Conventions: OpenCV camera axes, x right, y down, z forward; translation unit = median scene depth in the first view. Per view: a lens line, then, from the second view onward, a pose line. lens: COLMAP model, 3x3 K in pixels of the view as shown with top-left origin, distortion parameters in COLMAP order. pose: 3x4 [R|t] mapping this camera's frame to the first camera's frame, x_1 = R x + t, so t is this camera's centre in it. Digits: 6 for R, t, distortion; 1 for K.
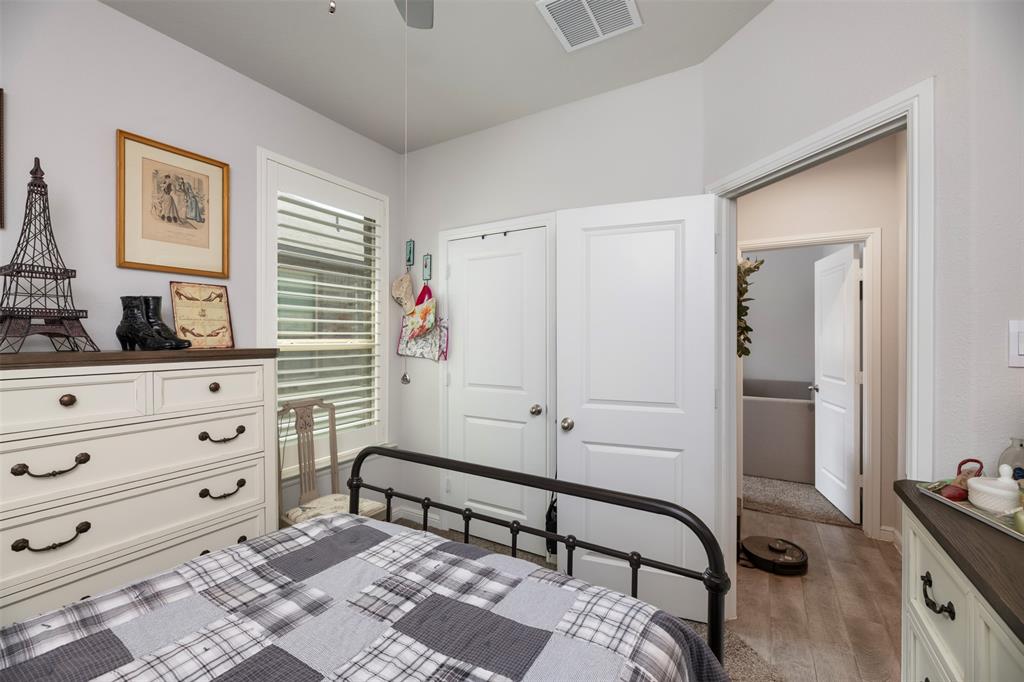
lens RADIAL K [[418.5, 0, 511.3], [0, 418.5, 337.7], [0, 0, 1]] dist [-0.002022, -0.001768]
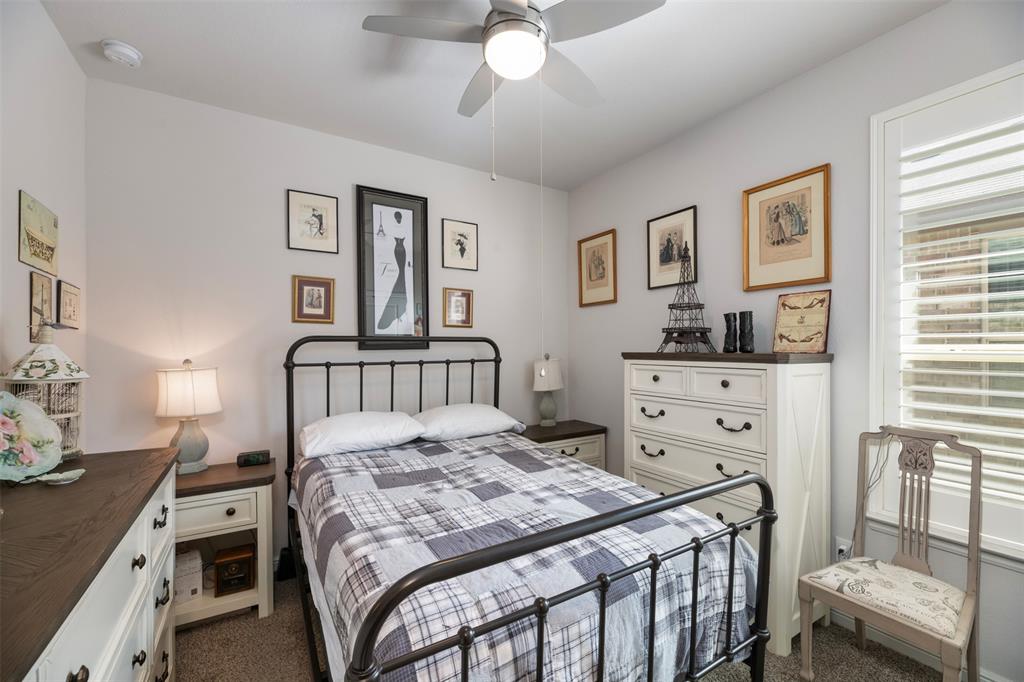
lens RADIAL K [[418.5, 0, 511.3], [0, 418.5, 346.5], [0, 0, 1]] dist [-0.002022, -0.001768]
pose [[-0.471369, -0.001481, -0.881935, 0.566164], [0.000226, 0.999998, -0.001800, 0.010528], [0.881936, -0.001047, -0.471368, 0.882502]]
